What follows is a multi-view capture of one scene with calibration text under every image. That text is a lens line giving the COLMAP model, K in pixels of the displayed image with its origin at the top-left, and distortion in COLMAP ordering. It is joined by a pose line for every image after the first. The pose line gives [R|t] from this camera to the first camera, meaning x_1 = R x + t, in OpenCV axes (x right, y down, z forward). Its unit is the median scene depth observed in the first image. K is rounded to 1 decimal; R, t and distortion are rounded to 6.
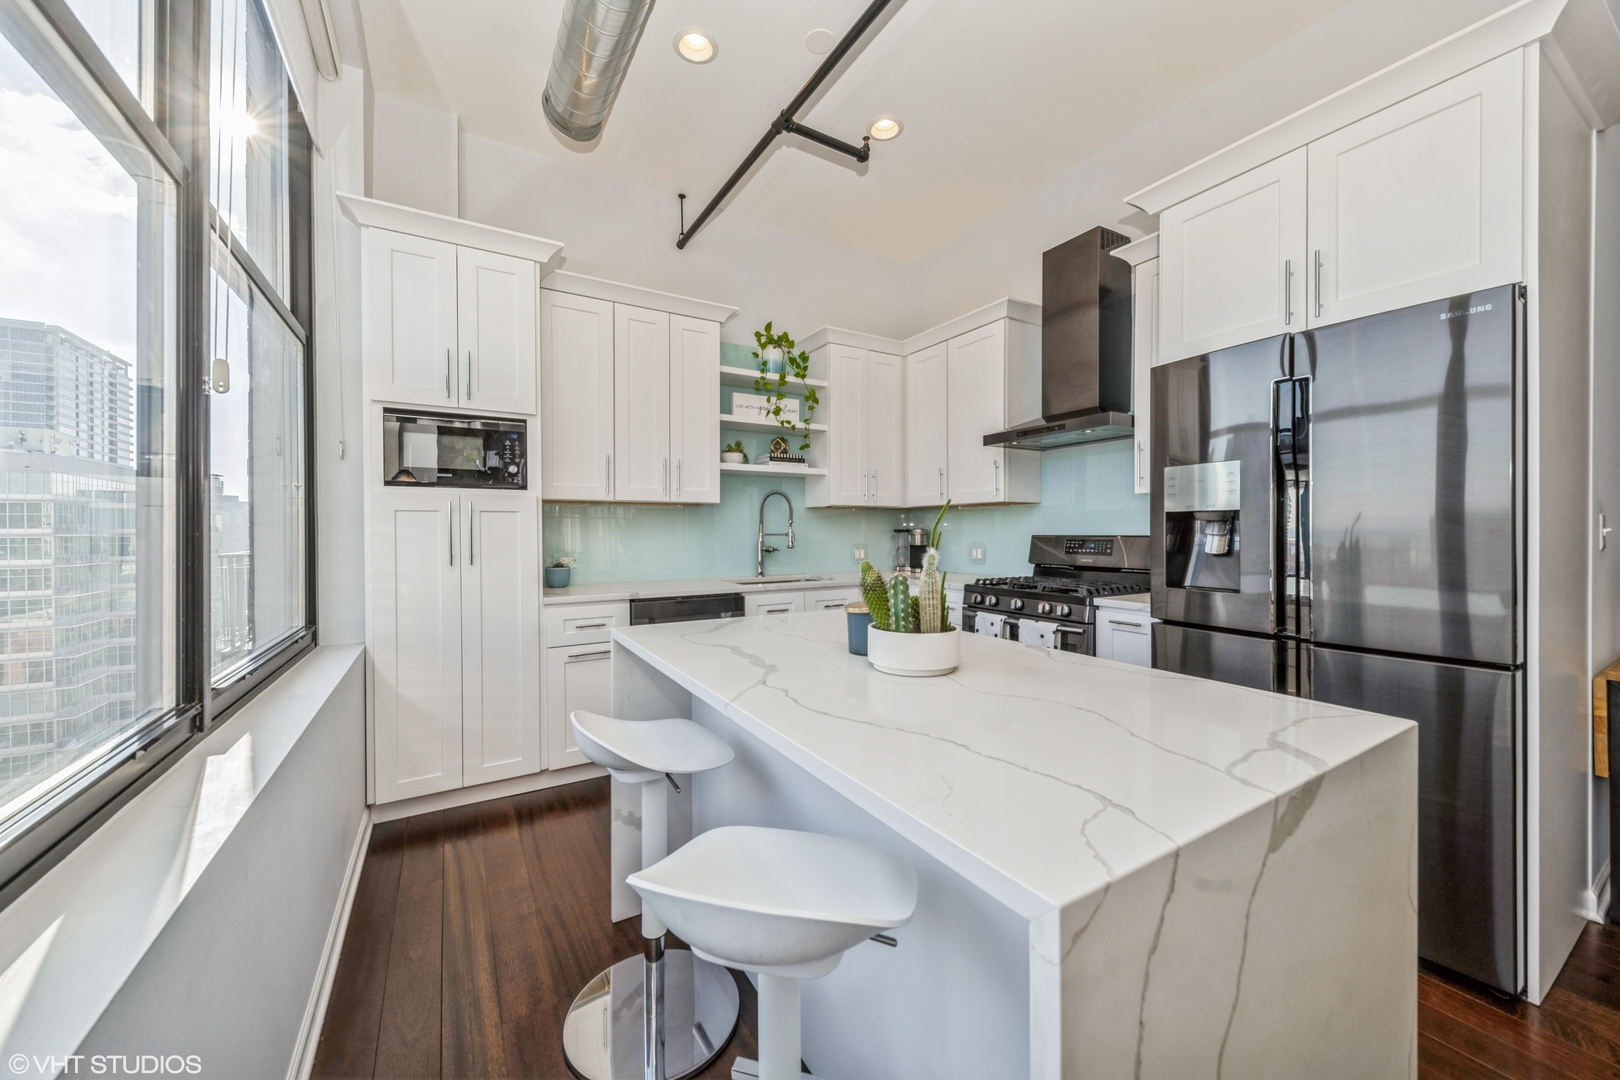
lens RADIAL K [[602.9, 0, 808.7], [0, 602.9, 528.0], [0, 0, 1]] dist [0.007402, -0.003038]
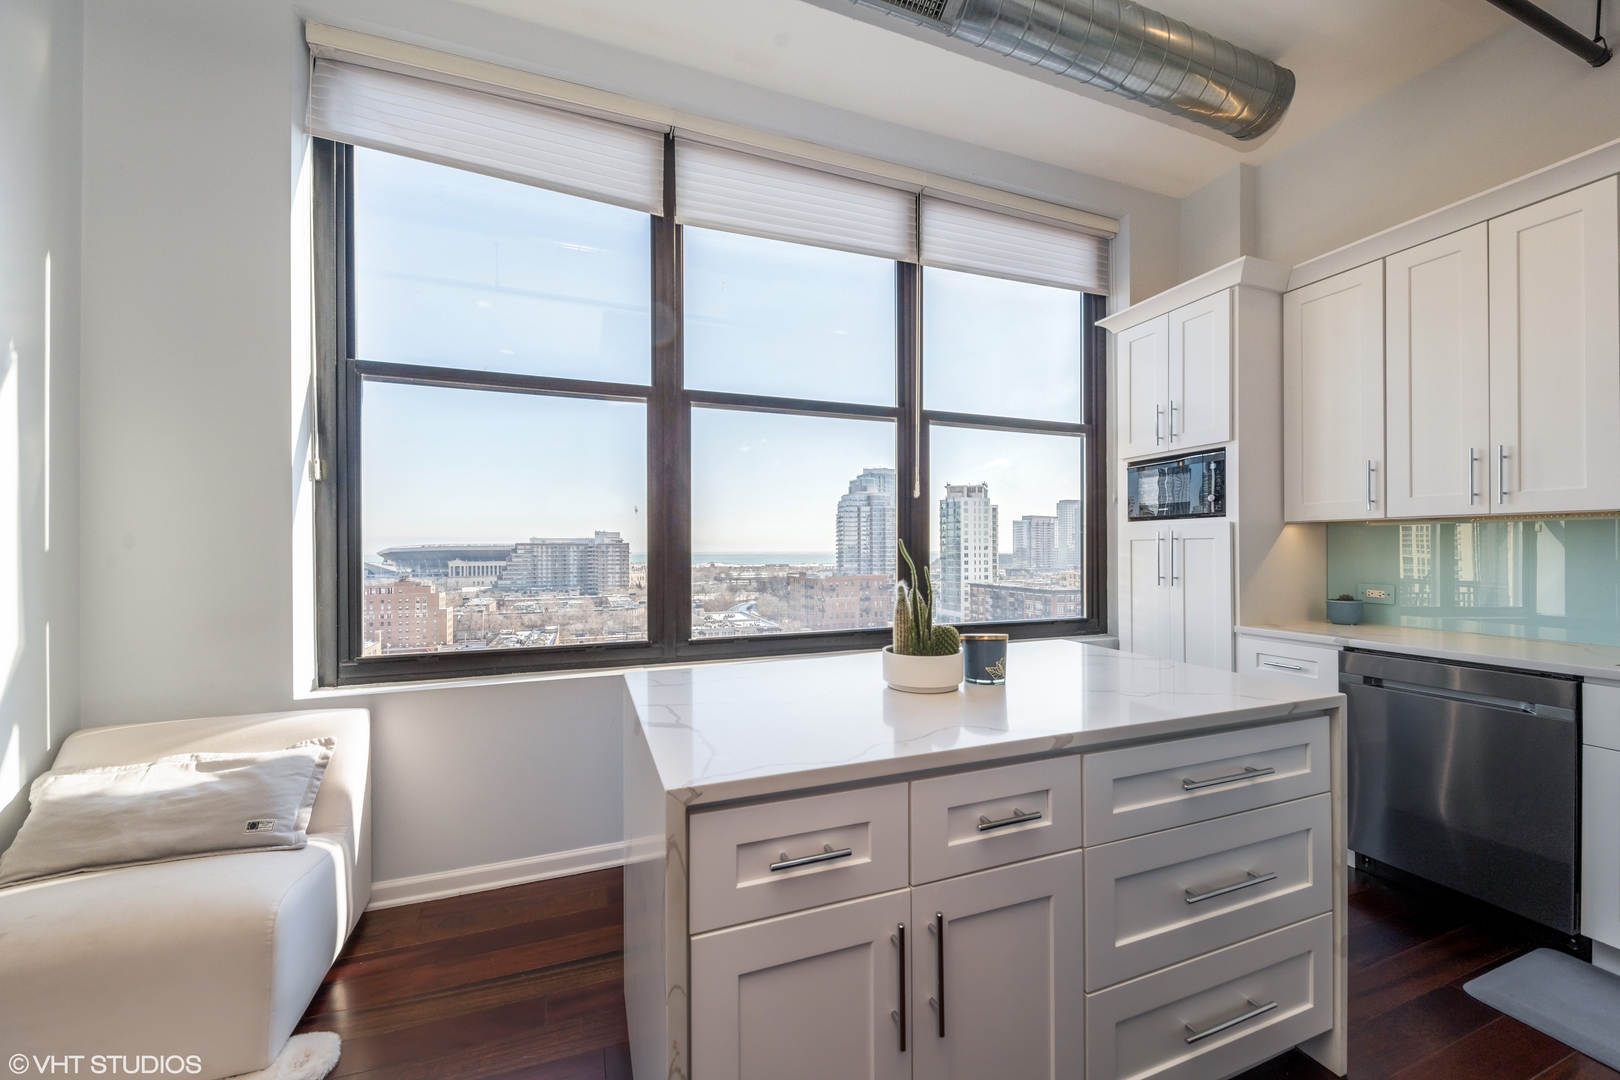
lens RADIAL K [[602.9, 0, 813.8], [0, 602.9, 544.2], [0, 0, 1]] dist [0.007402, -0.003038]
pose [[-0.164148, -0.001405, -0.986435, 0.547207], [0.007454, 0.999969, -0.002664, -0.016599], [0.986408, -0.007790, -0.164132, 0.414091]]
